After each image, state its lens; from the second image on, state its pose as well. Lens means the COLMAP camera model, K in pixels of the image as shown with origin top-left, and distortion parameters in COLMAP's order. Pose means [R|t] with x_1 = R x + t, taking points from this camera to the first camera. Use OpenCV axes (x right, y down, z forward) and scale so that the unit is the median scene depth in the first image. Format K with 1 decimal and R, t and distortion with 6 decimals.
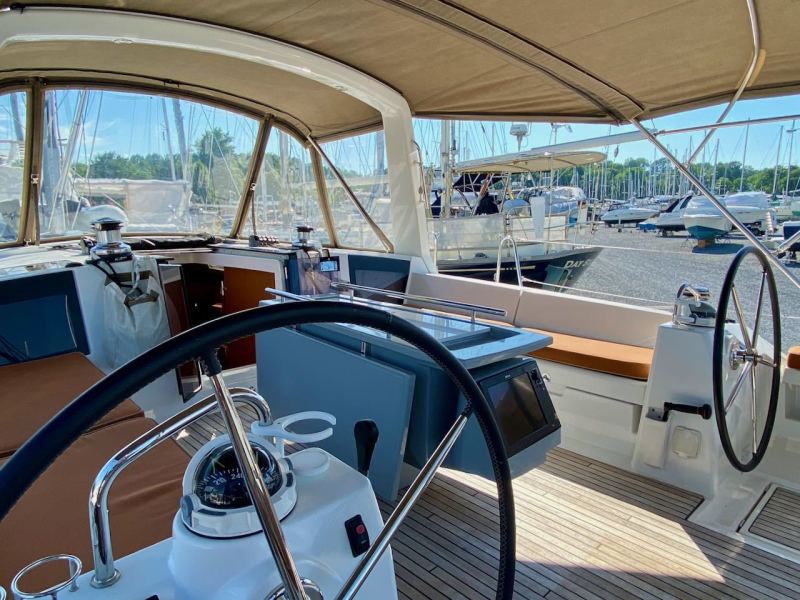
lens RADIAL K [[524.4, 0, 400.0], [0, 524.4, 300.0], [0, 0, 1]] dist [0.054619, -0.066965]
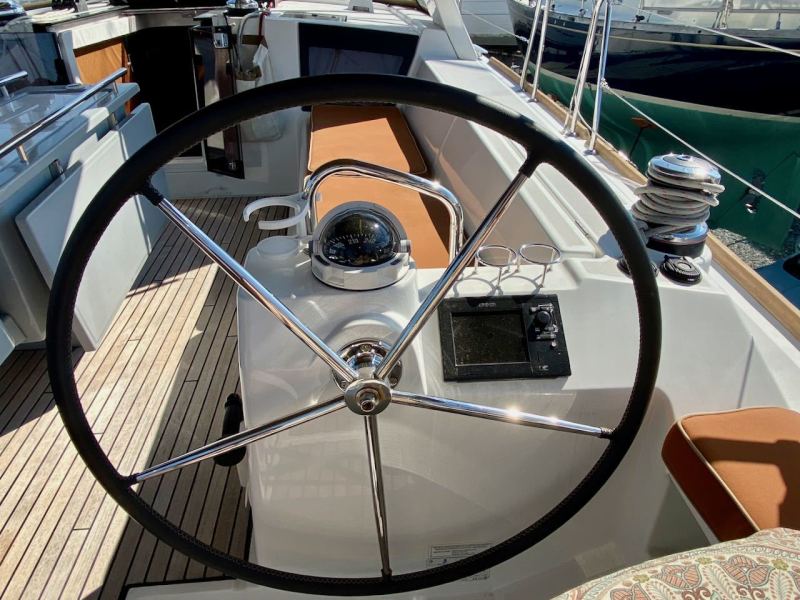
lens RADIAL K [[521.5, 0, 399.3], [0, 521.5, 304.4], [0, 0, 1]] dist [0.001428, -0.002675]
pose [[0.764386, 0.338806, -0.548566, 0.569597], [-0.074837, 0.891679, 0.446439, -0.078517], [0.640401, -0.300199, 0.706942, 0.515343]]
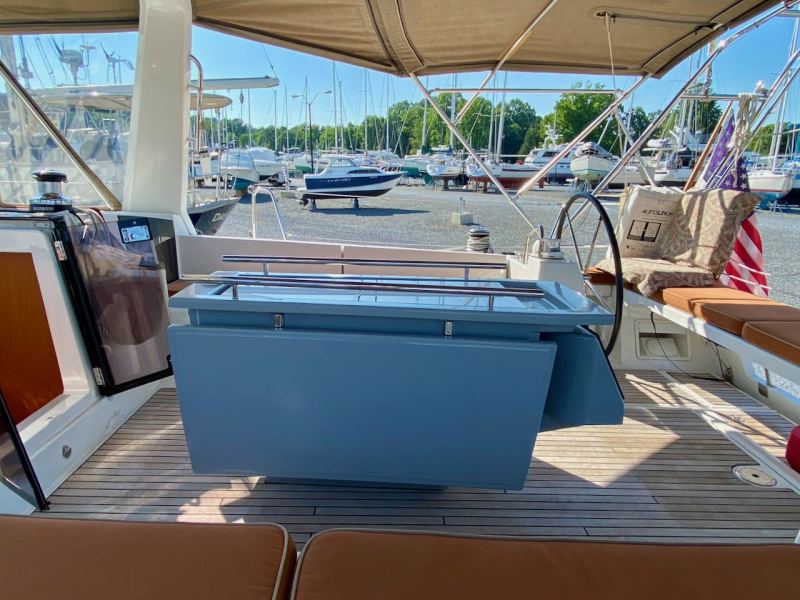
lens RADIAL K [[524.4, 0, 400.0], [0, 524.4, 300.0], [0, 0, 1]] dist [0.054619, -0.066965]
pose [[0.669804, -0.162957, 0.724436, -0.397444], [0.097933, 0.986486, 0.131356, -0.036193], [-0.736051, -0.017037, 0.676712, 0.293381]]
